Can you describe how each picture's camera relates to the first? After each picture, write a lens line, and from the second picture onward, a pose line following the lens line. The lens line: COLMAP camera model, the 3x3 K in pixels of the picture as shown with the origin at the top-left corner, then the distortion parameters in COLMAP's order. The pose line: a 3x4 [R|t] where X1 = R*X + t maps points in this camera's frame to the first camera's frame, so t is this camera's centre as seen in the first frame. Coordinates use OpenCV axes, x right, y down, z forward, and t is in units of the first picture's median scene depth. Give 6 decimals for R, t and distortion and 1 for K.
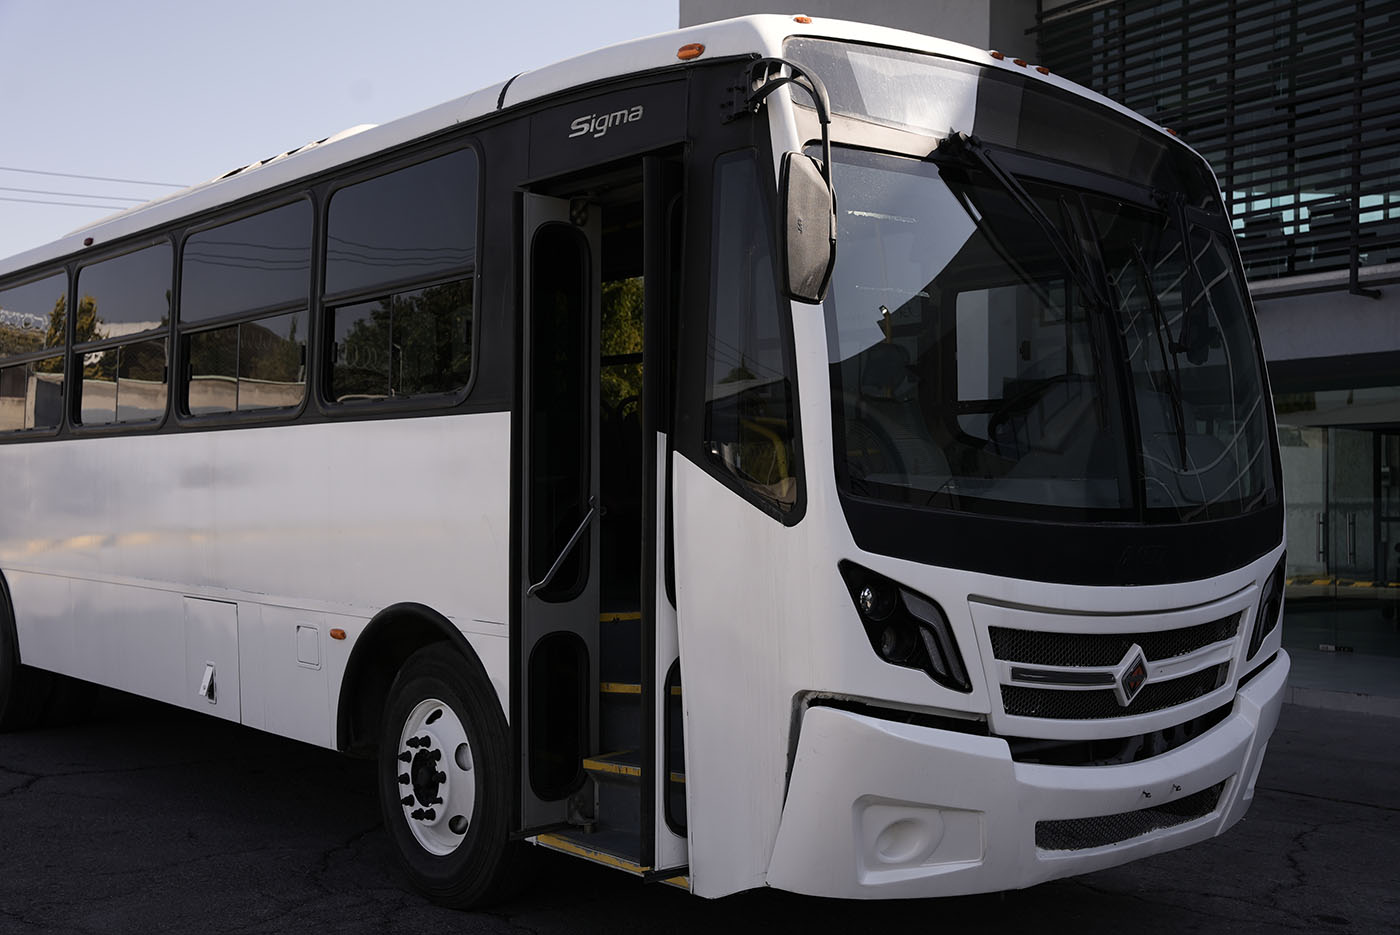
lens RADIAL K [[1440.9, 0, 702.7], [0, 1440.9, 474.7], [0, 0, 1]] dist [0.048307, 0.000000]
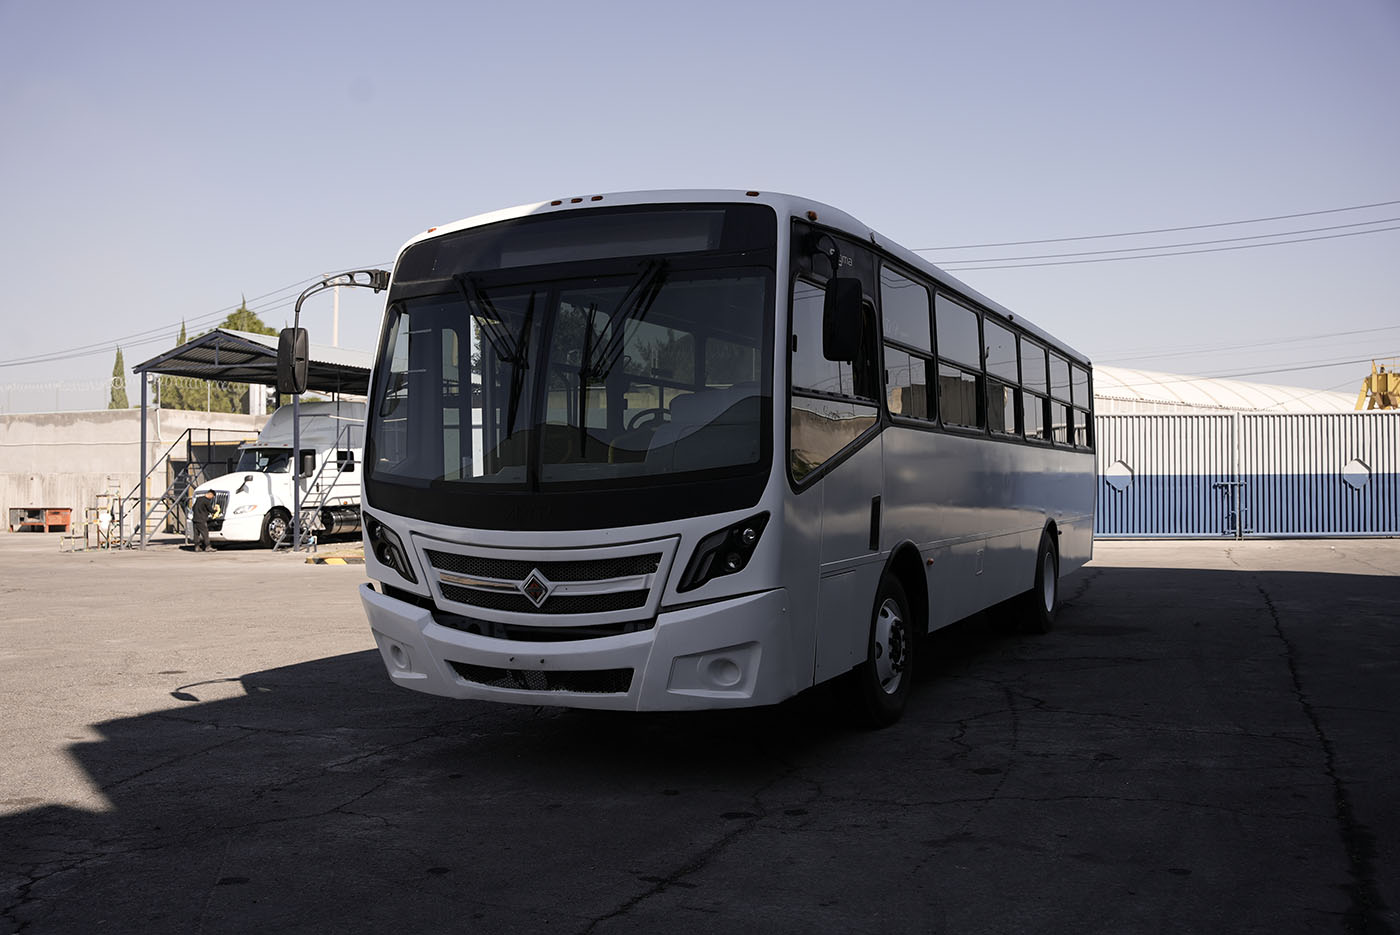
lens RADIAL K [[1281.1, 0, 699.9], [0, 1281.1, 469.9], [0, 0, 1]] dist [-0.135266, 0.000000]
pose [[0.402271, -0.029211, -0.915054, 1.537246], [0.031988, 0.999329, -0.017839, 0.037985], [0.914962, -0.022094, 0.402936, 0.568777]]
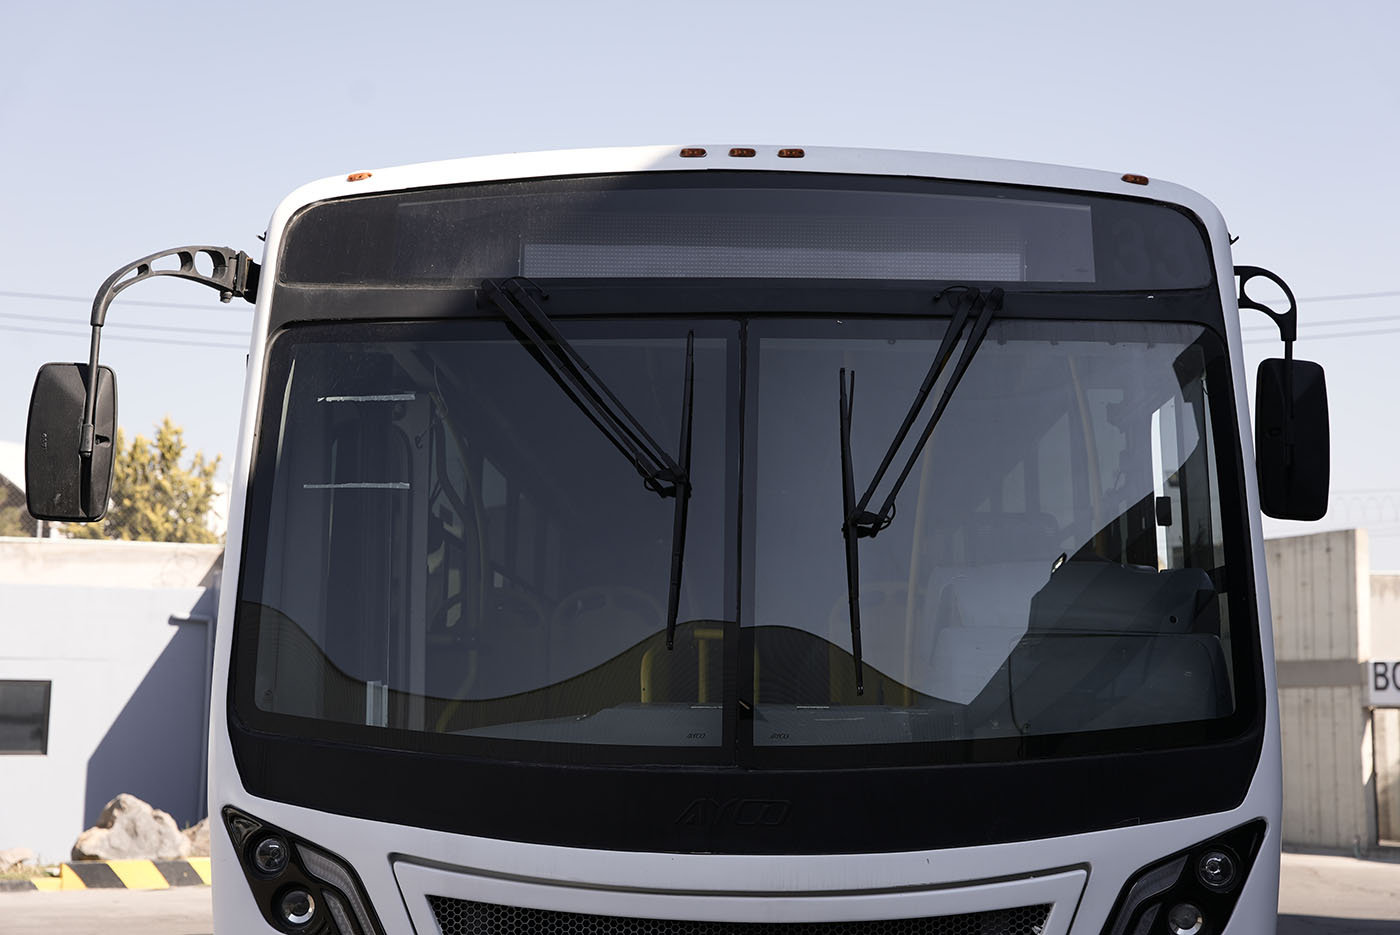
lens RADIAL K [[2317.1, 0, 700.7], [0, 2317.1, 462.3], [0, 0, 1]] dist [0.137446, 0.000000]
pose [[0.724915, -0.087921, -0.683204, 1.019876], [0.011936, 0.993275, -0.115160, 0.015051], [0.688734, 0.075327, 0.721090, 0.134404]]
